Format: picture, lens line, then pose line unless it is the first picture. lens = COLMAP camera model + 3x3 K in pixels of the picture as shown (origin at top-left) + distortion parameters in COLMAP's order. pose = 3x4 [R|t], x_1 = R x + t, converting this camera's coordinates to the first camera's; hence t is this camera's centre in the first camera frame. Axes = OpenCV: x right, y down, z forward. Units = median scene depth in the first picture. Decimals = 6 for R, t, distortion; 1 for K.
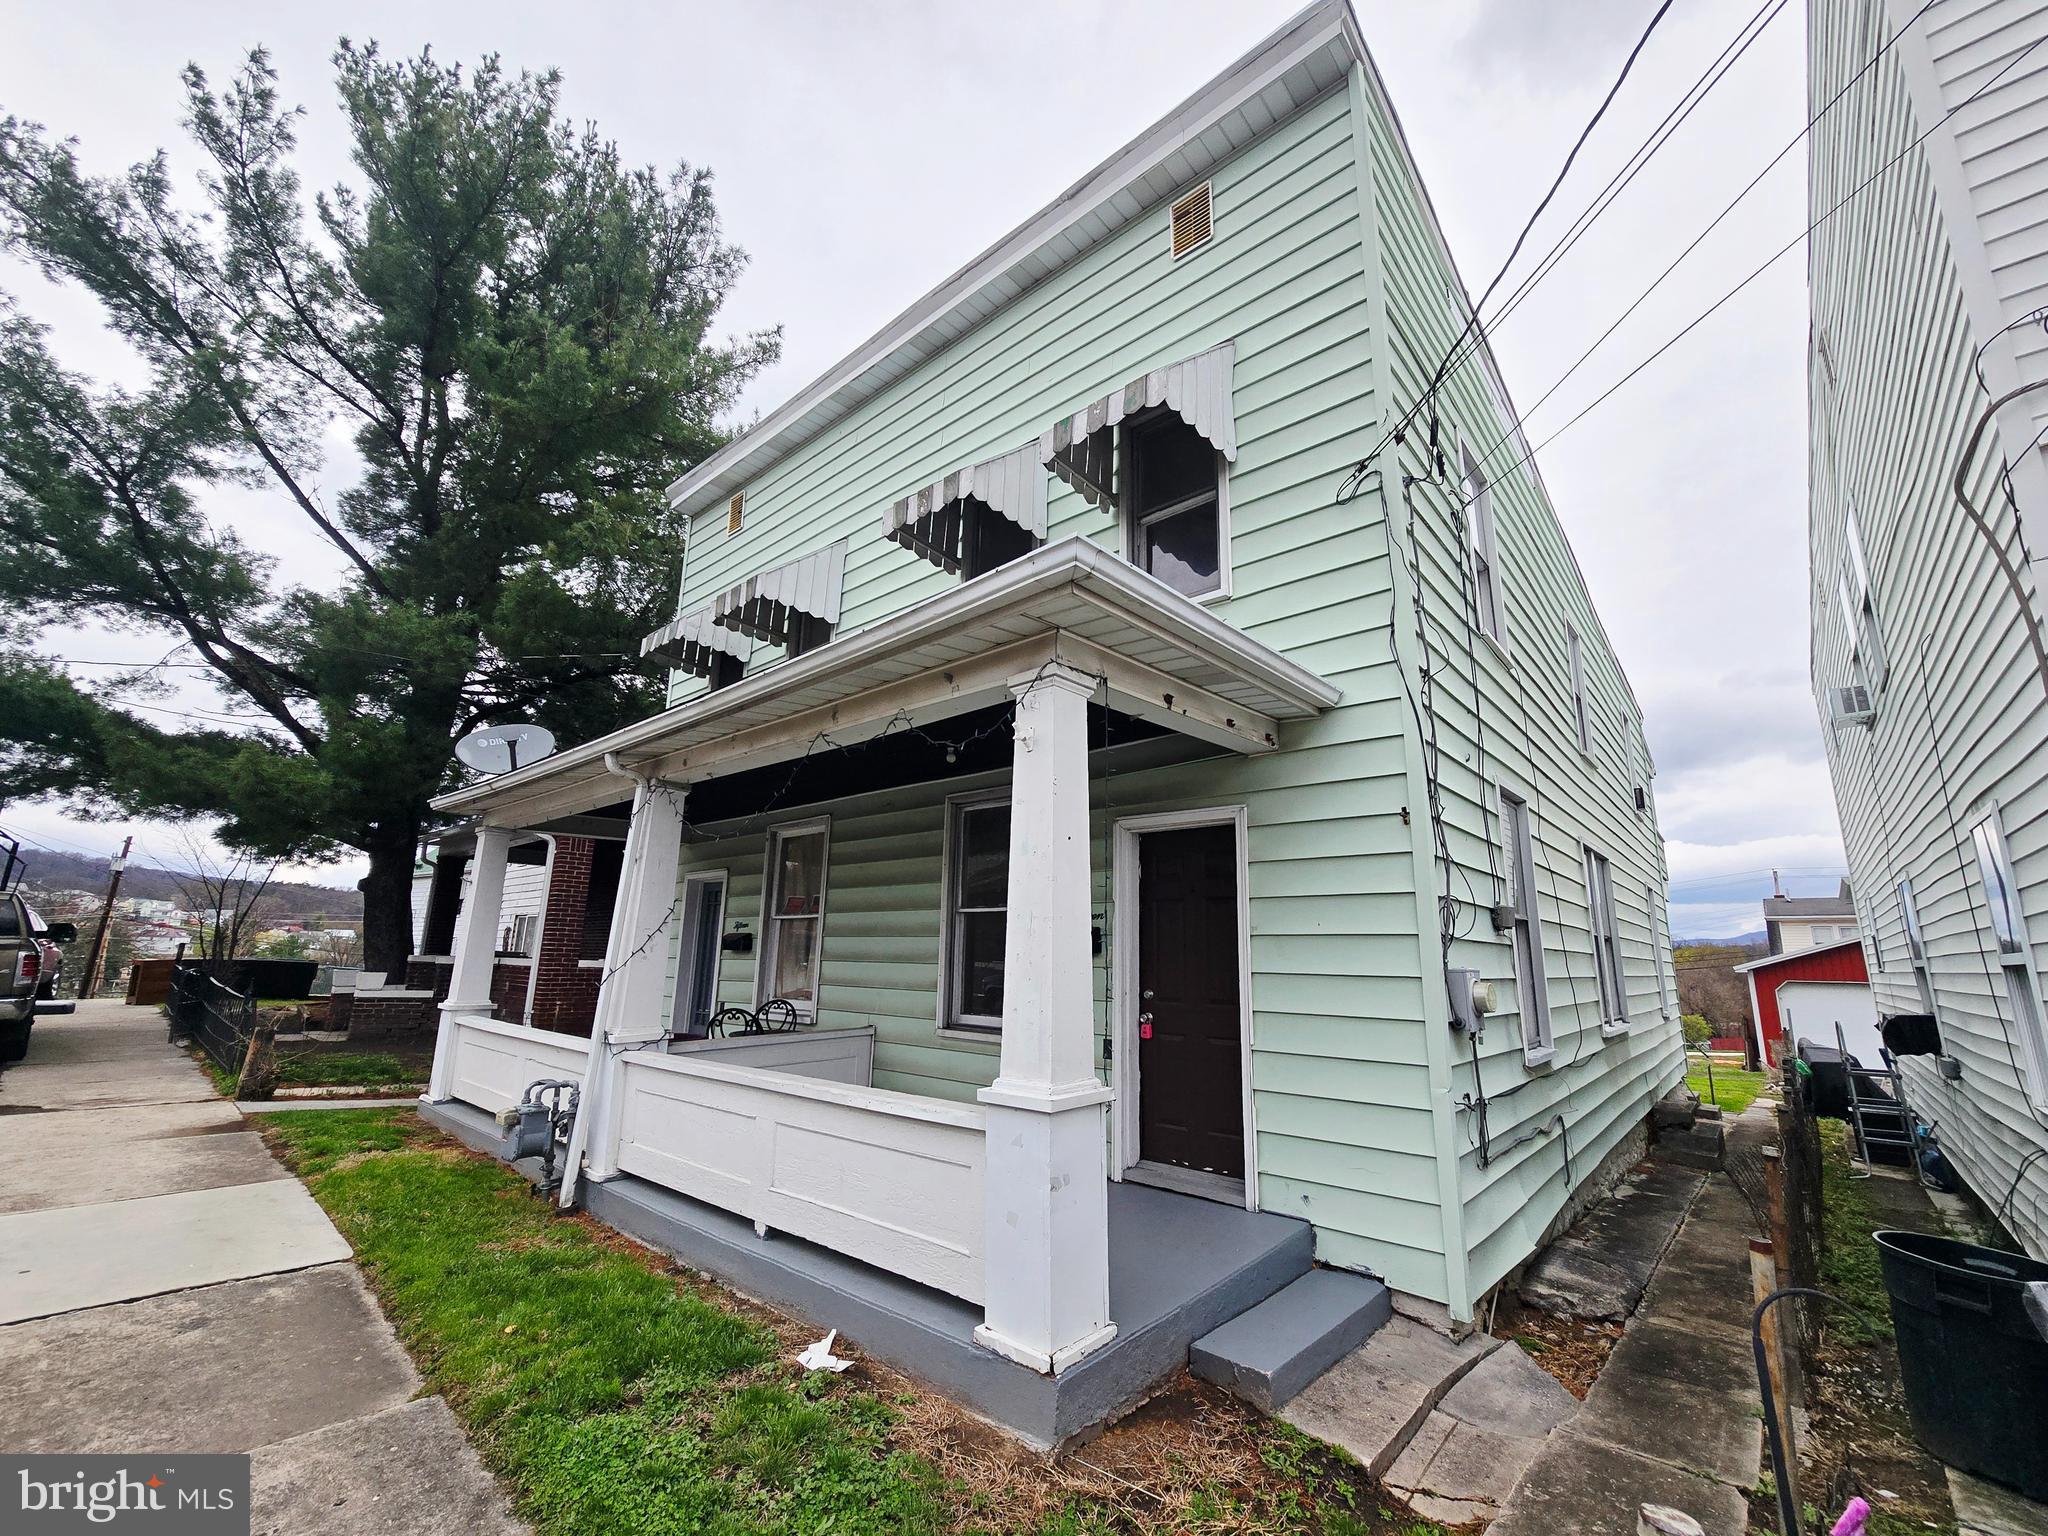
lens RADIAL K [[831.8, 0, 1030.8], [0, 831.8, 767.3], [0, 0, 1]] dist [-0.003074, 0.001696]
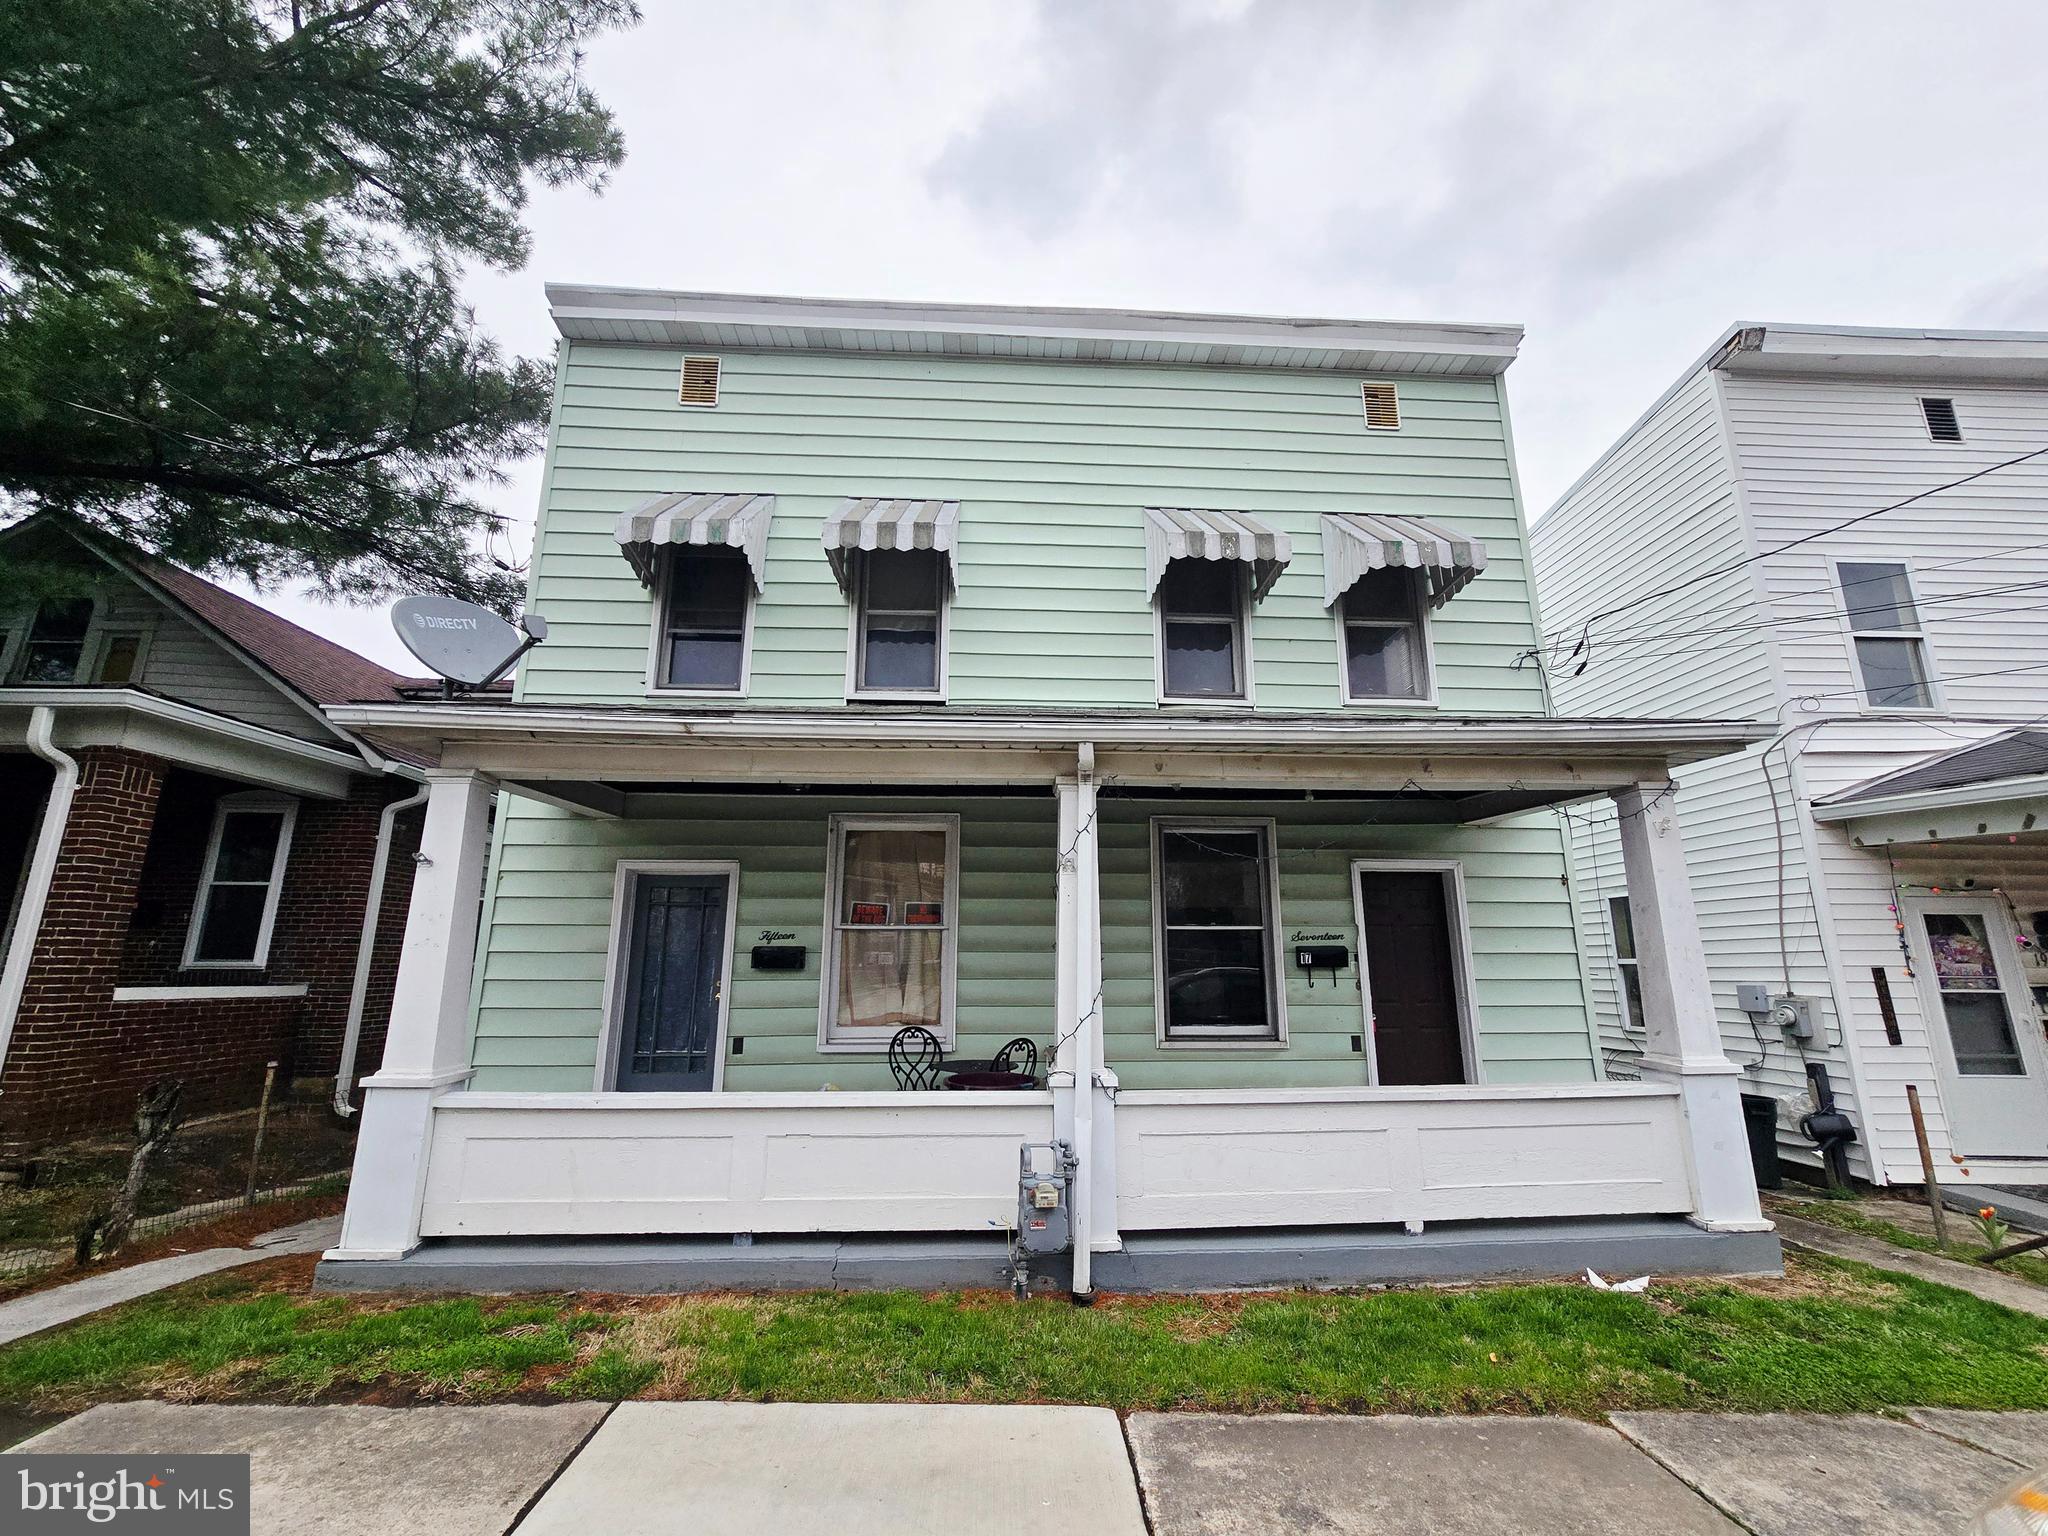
lens RADIAL K [[831.8, 0, 1031.7], [0, 831.8, 772.8], [0, 0, 1]] dist [-0.003074, 0.001696]
pose [[0.709966, 0.139307, 0.690321, -1.018860], [-0.147246, 0.987938, -0.047930, 0.057774], [-0.688671, -0.067618, 0.721914, 0.394389]]
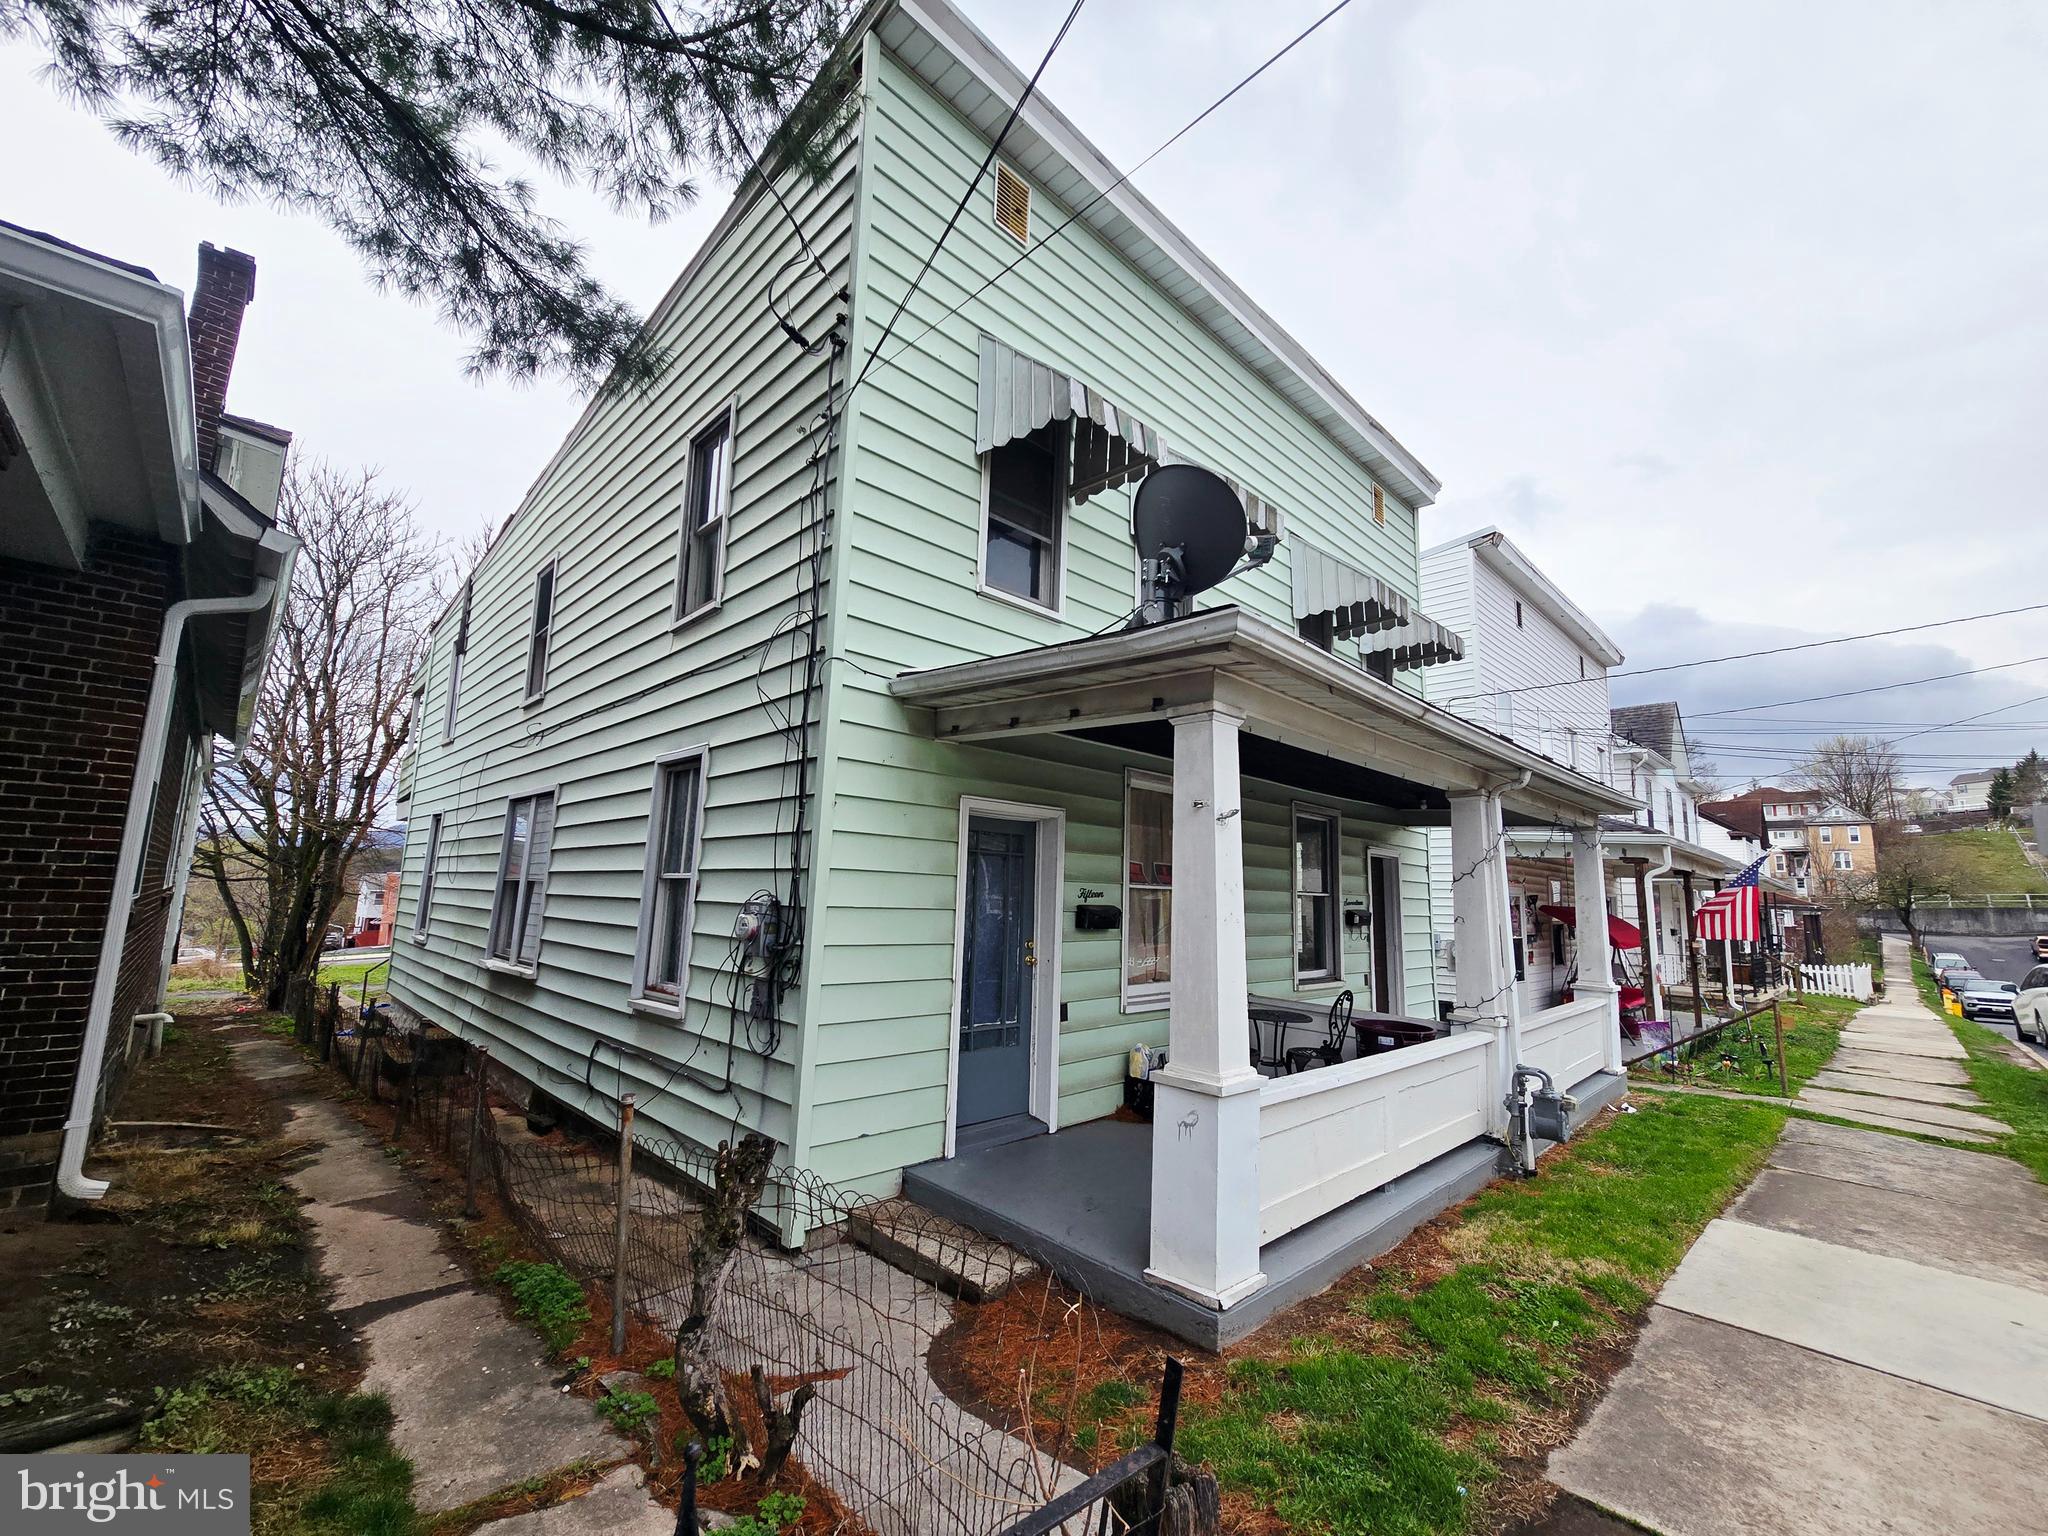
lens RADIAL K [[831.8, 0, 1039.5], [0, 831.8, 776.6], [0, 0, 1]] dist [-0.003074, 0.001696]
pose [[0.064239, 0.131129, 0.989282, -1.488596], [-0.253948, 0.960842, -0.110869, 0.253815], [-0.965082, -0.244104, 0.095023, 1.381531]]
